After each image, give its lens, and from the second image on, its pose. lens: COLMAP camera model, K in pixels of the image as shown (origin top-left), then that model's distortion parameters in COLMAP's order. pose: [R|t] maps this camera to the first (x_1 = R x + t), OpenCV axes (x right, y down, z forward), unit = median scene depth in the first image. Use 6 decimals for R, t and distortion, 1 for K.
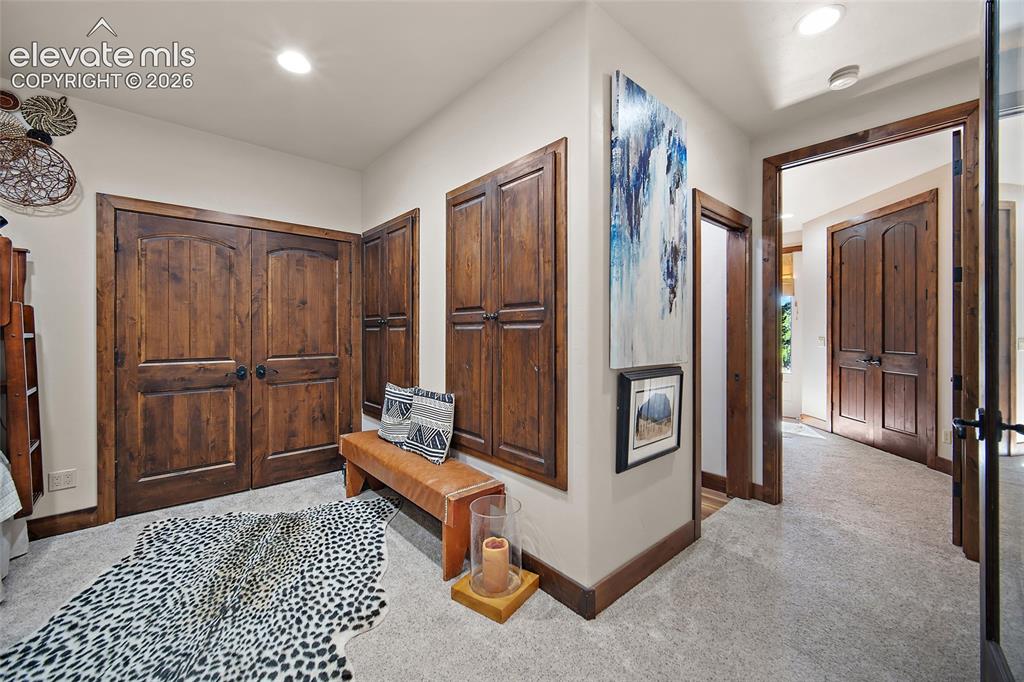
lens RADIAL K [[401.1, 0, 511.2], [0, 401.1, 337.9], [0, 0, 1]] dist [-0.000956, 0.000269]
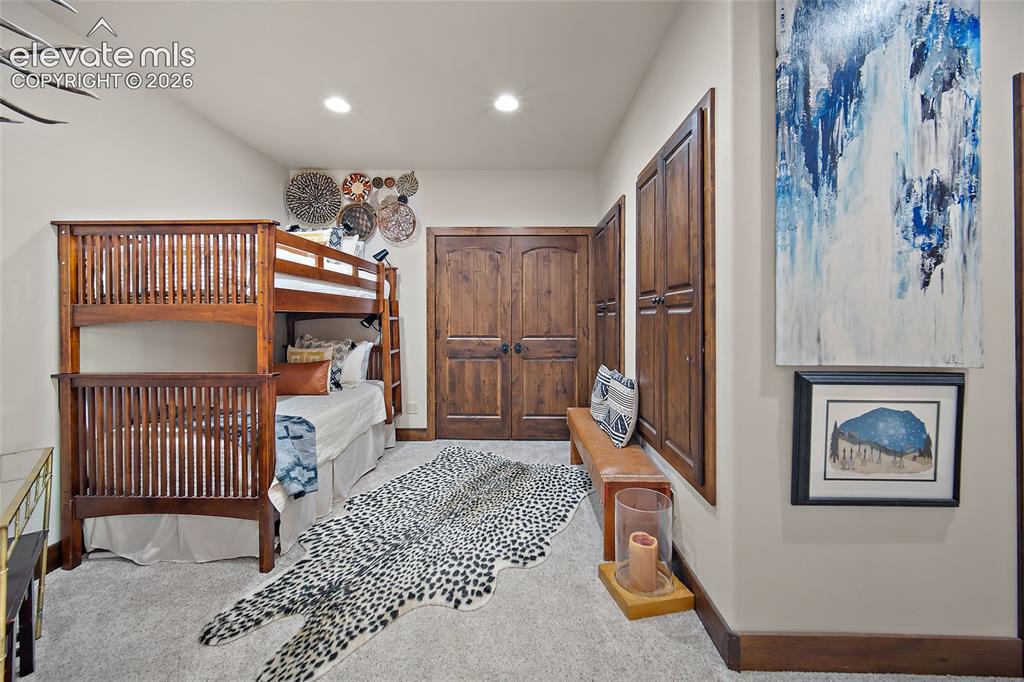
lens RADIAL K [[404.1, 0, 514.3], [0, 404.1, 320.9], [0, 0, 1]] dist [-0.001775, -0.000026]
pose [[0.743288, 0.008840, -0.668914, 0.326075], [-0.012429, 0.999923, -0.000596, -0.000543], [0.668857, 0.008757, 0.743340, 0.070394]]
